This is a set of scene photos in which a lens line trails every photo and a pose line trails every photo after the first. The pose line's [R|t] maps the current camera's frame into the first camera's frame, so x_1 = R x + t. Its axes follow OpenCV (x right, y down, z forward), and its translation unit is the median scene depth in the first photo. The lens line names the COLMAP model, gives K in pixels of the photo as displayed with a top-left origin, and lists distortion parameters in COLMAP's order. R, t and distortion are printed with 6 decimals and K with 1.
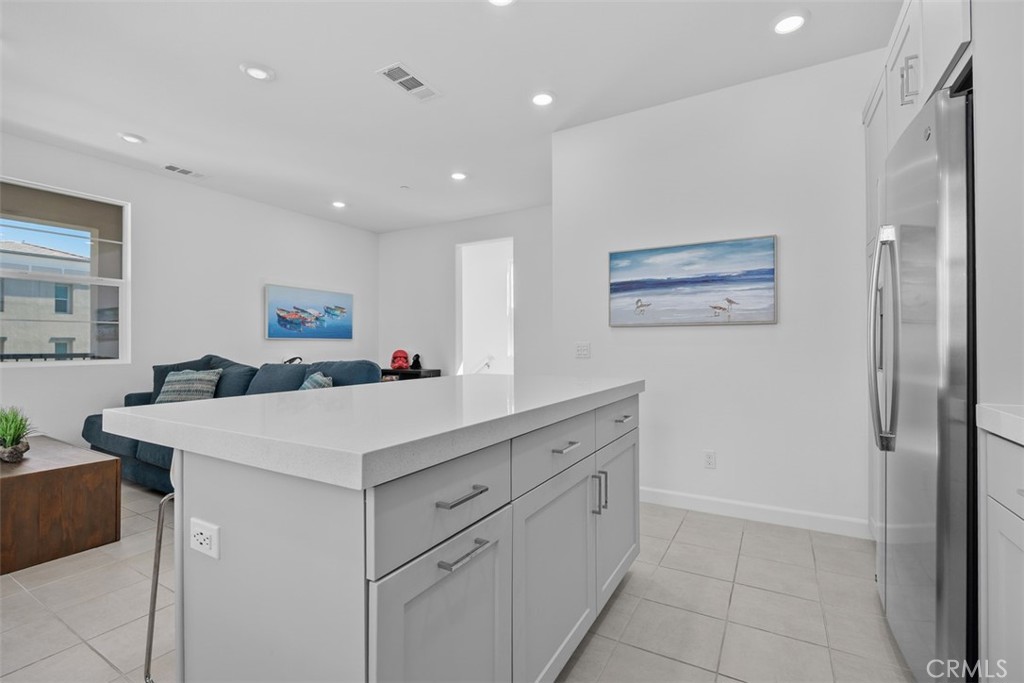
lens RADIAL K [[445.6, 0, 507.8], [0, 445.6, 343.2], [0, 0, 1]] dist [-0.010095, 0.000059]
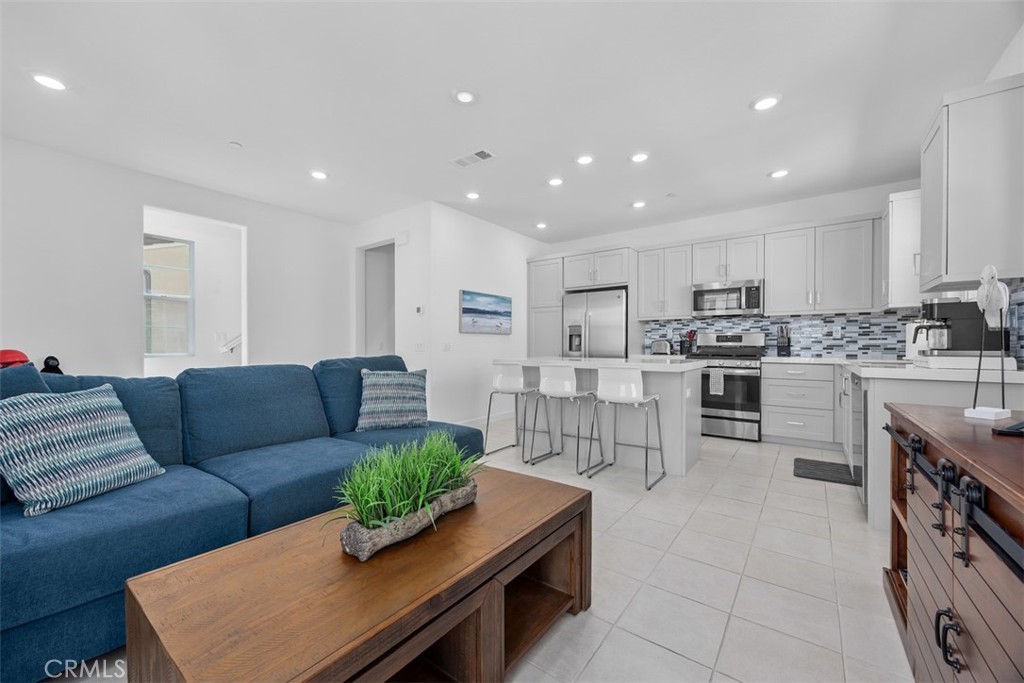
lens RADIAL K [[410.7, 0, 508.4], [0, 410.7, 344.0], [0, 0, 1]] dist [0.018698, 0.000190]
pose [[0.088677, 0.001166, 0.996060, -1.367955], [-0.007850, 0.999969, -0.000472, 0.007516], [-0.996030, -0.007777, 0.088683, 0.683333]]
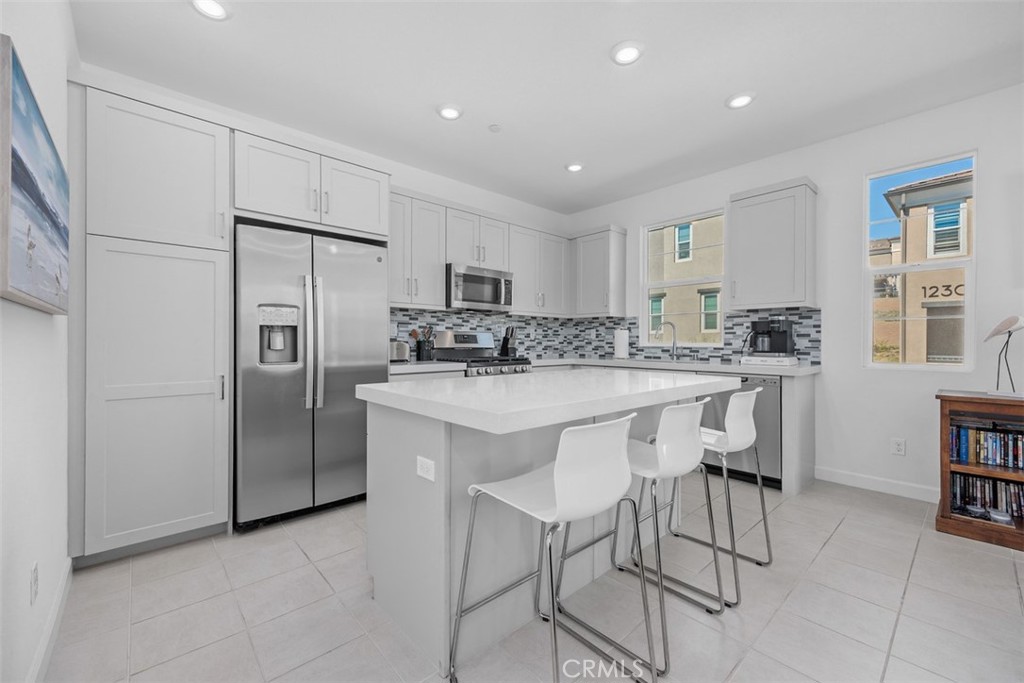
lens RADIAL K [[410.7, 0, 508.4], [0, 410.7, 344.0], [0, 0, 1]] dist [0.018698, 0.000190]
pose [[-0.955770, -0.004275, 0.294084, -0.170454], [-0.005216, 0.999983, -0.002413, -0.002247], [-0.294069, -0.003840, -0.955777, 1.176803]]
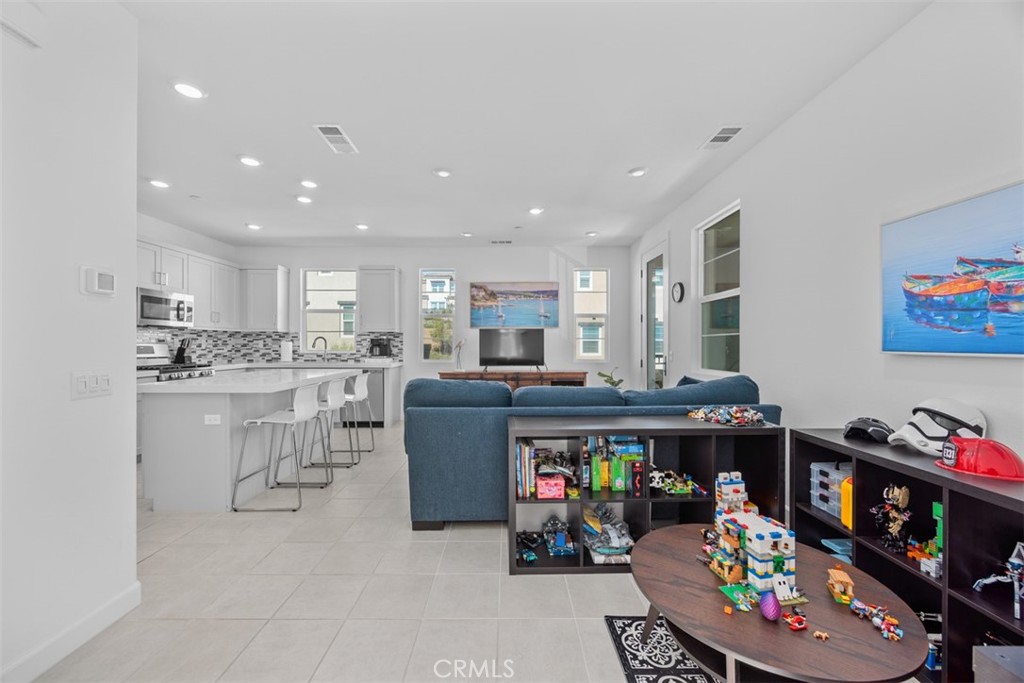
lens RADIAL K [[410.7, 0, 508.4], [0, 410.7, 344.0], [0, 0, 1]] dist [0.018698, 0.000190]
pose [[-0.864117, 0.000023, -0.503292, -0.044273], [0.003249, 0.999979, -0.005533, -0.030440], [0.503281, -0.006416, -0.864099, 1.972651]]
